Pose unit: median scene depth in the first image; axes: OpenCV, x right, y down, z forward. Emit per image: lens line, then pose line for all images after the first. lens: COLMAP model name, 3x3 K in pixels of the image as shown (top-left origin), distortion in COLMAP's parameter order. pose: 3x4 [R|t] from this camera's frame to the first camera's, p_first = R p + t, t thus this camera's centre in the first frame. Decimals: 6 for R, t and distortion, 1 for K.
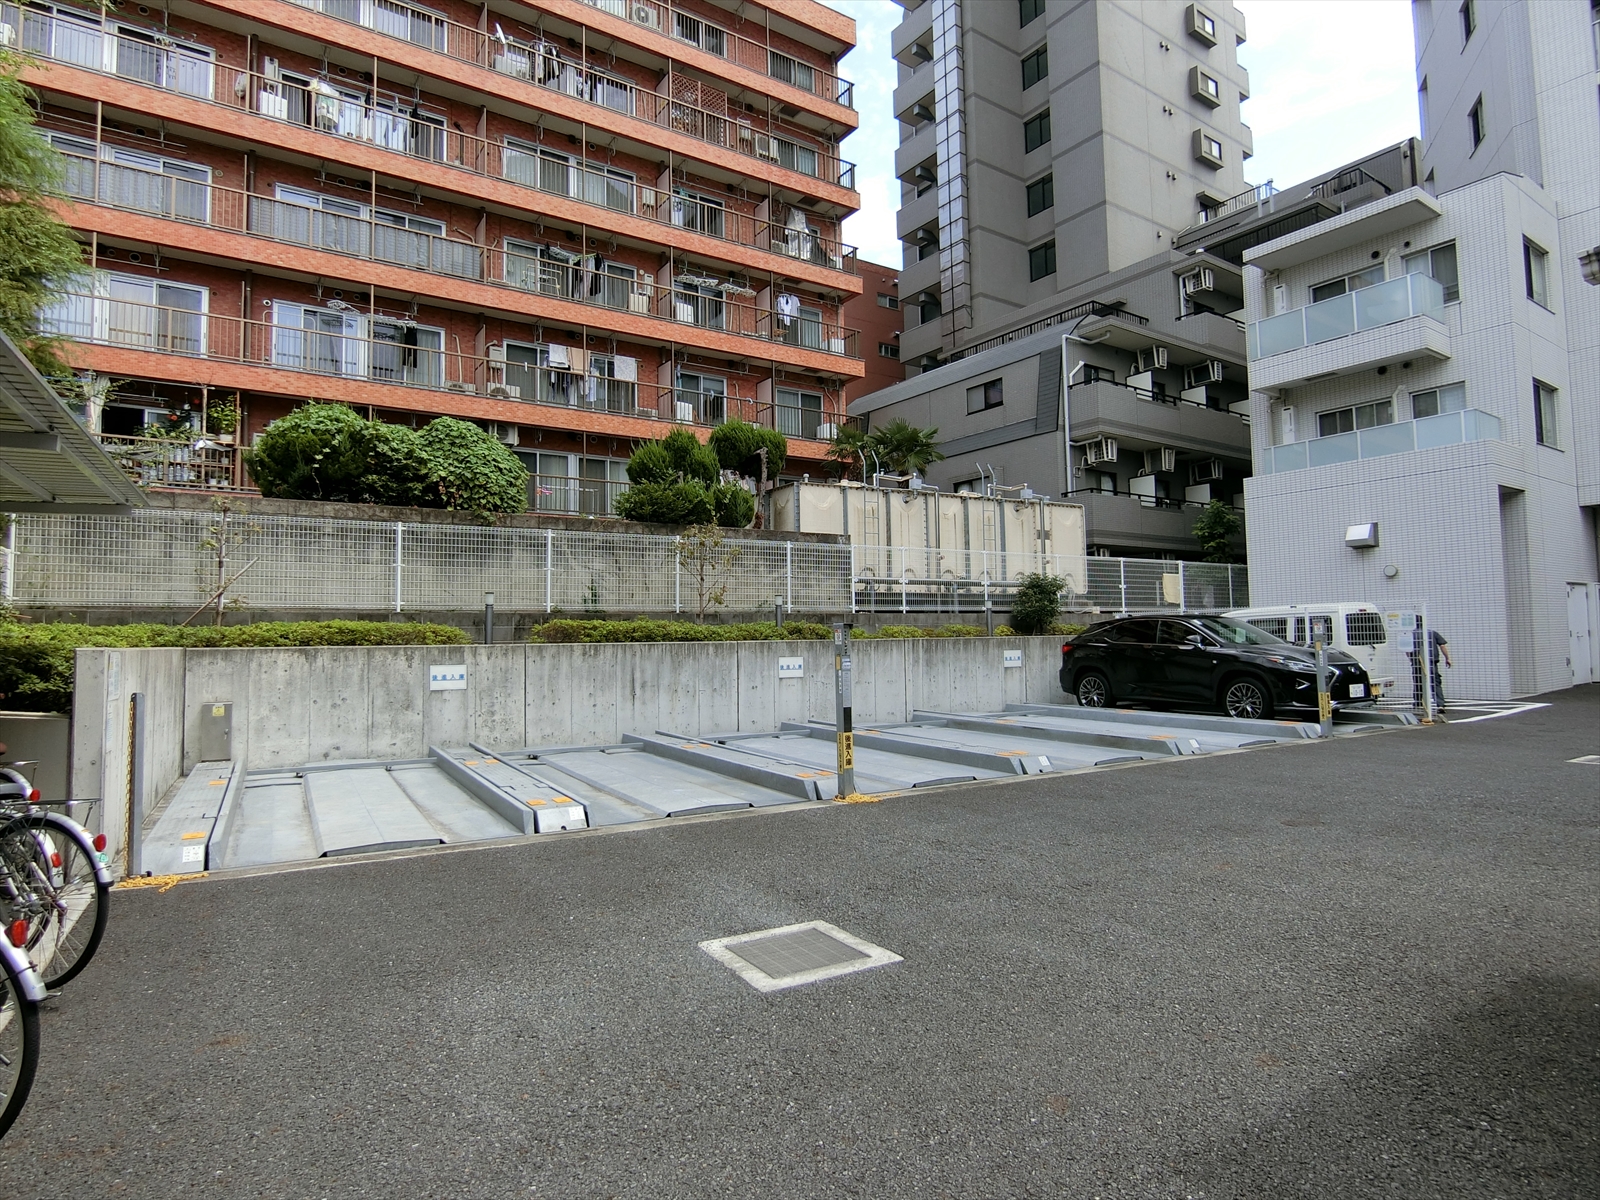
lens RADIAL K [[909.3, 0, 800.0], [0, 909.3, 600.0], [0, 0, 1]] dist [-0.002733, -0.000509]
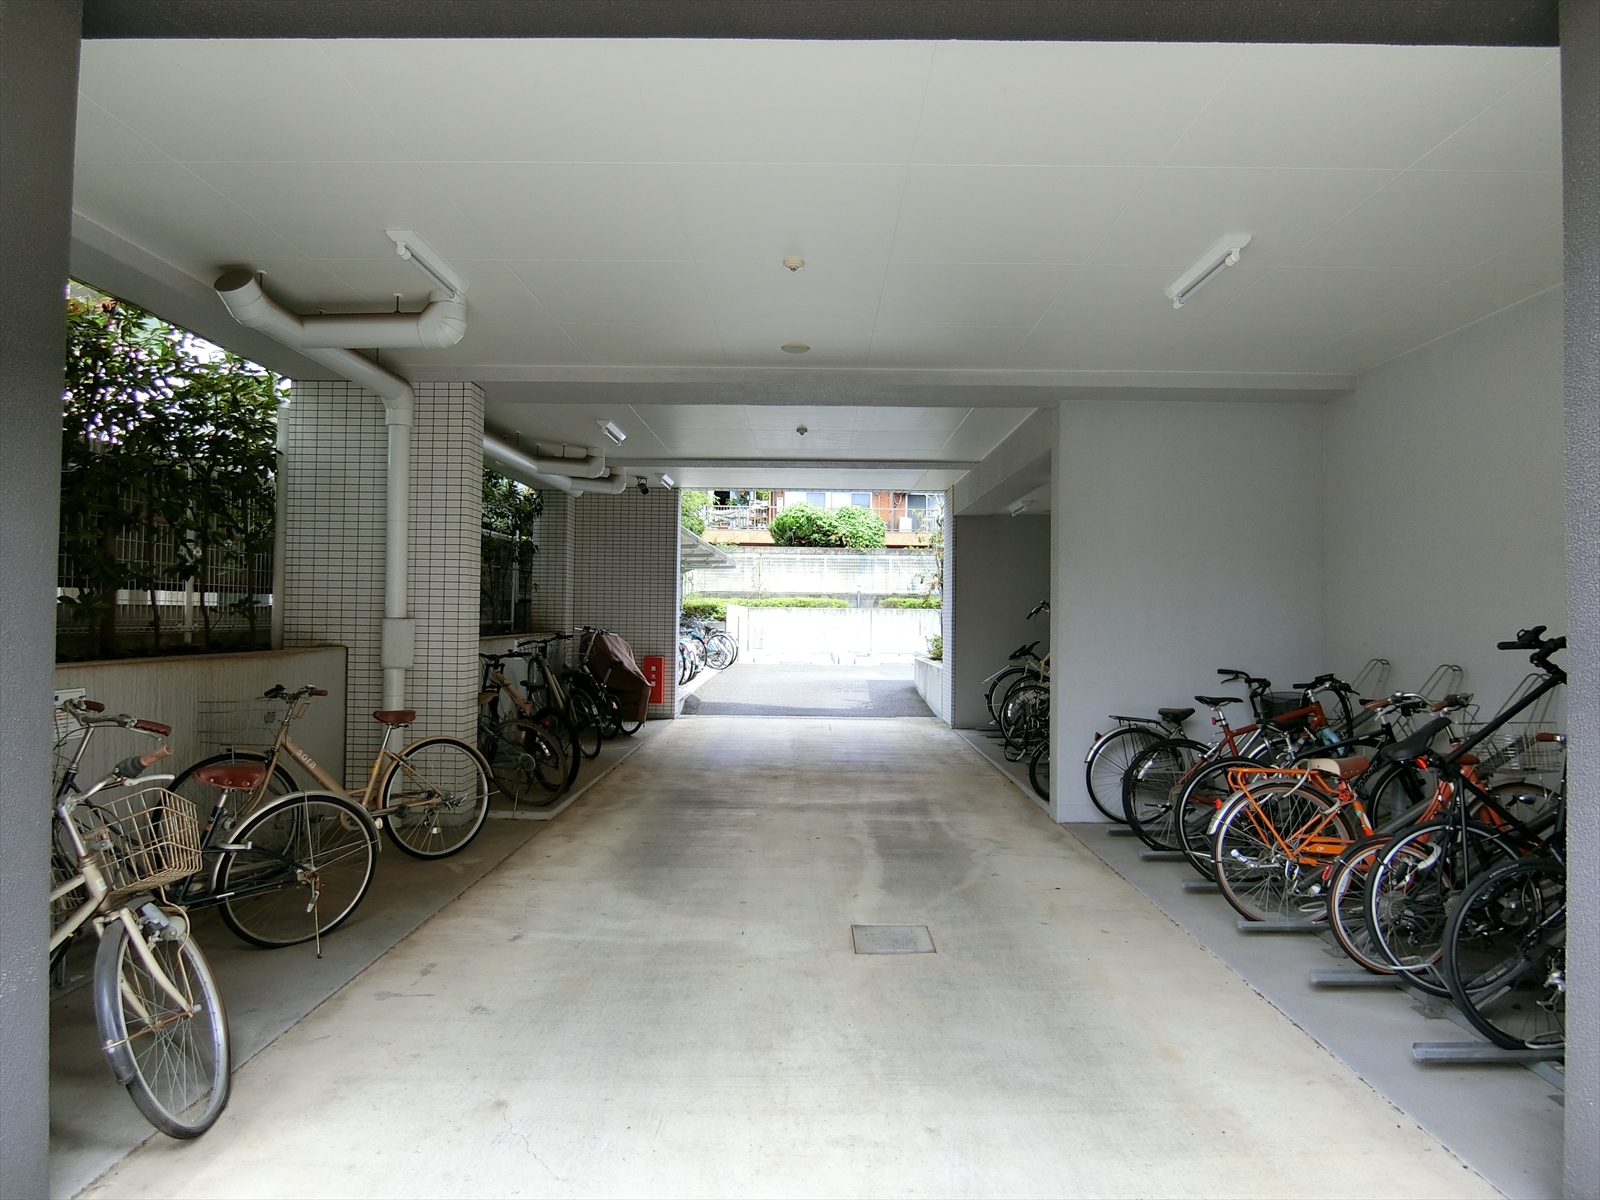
lens RADIAL K [[909.3, 0, 800.0], [0, 909.3, 600.0], [0, 0, 1]] dist [-0.002733, -0.000509]
pose [[0.860015, 0.008989, -0.510190, 0.678010], [0.002358, 0.999764, 0.021590, -0.021493], [0.510263, -0.019771, 0.859791, -1.012660]]
